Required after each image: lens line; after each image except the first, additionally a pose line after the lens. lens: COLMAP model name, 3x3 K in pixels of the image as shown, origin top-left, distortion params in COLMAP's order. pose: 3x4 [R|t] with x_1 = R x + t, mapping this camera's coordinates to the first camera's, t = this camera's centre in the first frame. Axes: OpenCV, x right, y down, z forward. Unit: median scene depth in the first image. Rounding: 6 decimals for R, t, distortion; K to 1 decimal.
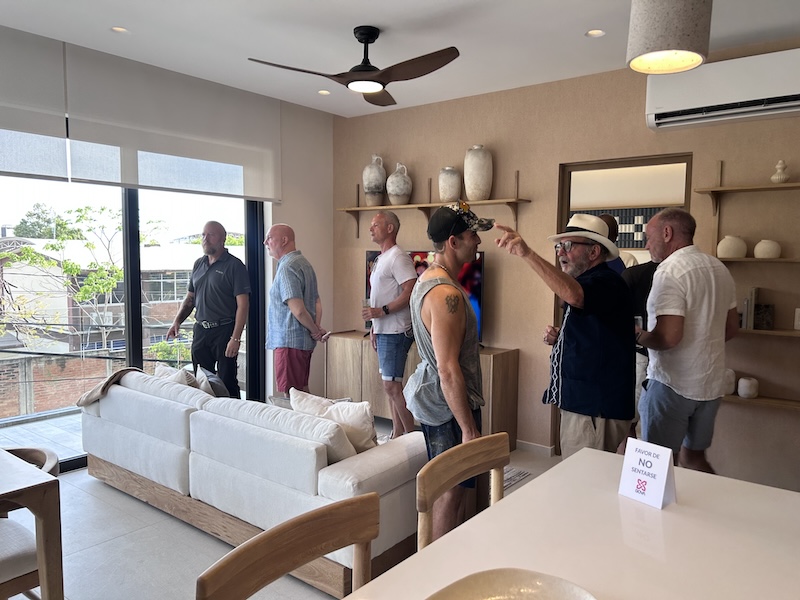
lens RADIAL K [[616.5, 0, 400.0], [0, 616.5, 300.0], [0, 0, 1]] dist [0.012043, 0.002042]
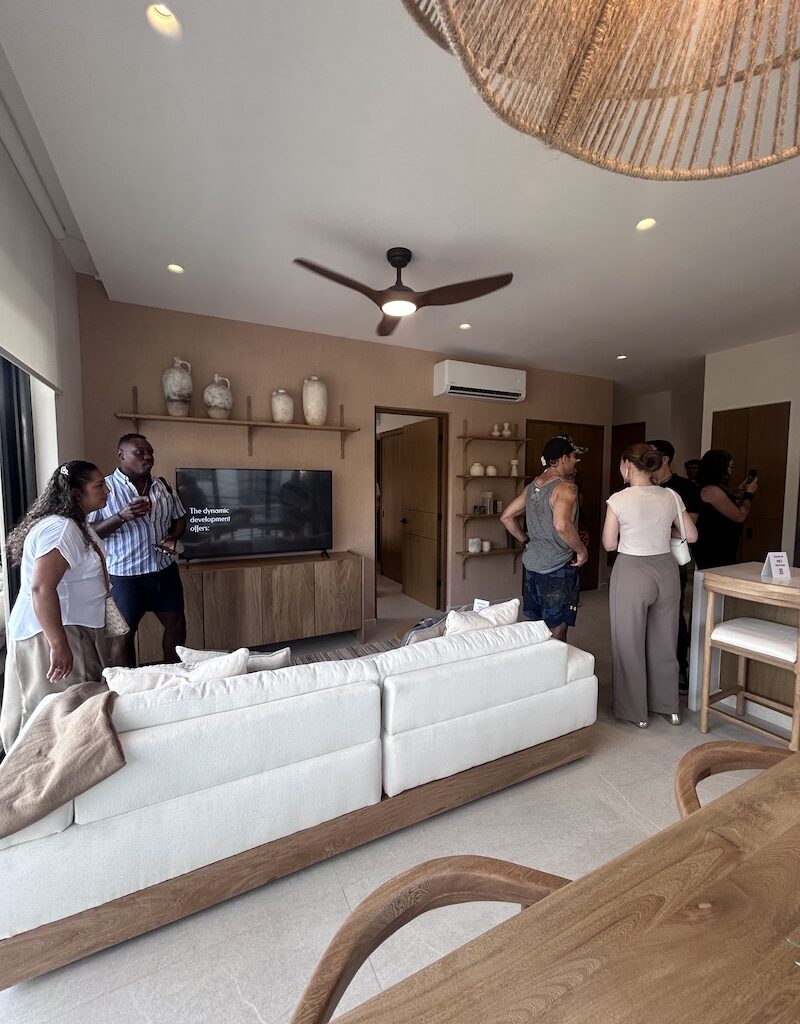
lens RADIAL K [[425.9, 0, 403.4], [0, 425.9, 506.4], [0, 0, 1]] dist [-0.001853, -0.000105]
pose [[0.424355, -0.056588, 0.903726, -0.687206], [0.067347, 0.997253, 0.030820, -0.032020], [-0.902988, 0.047785, 0.427000, 0.684868]]
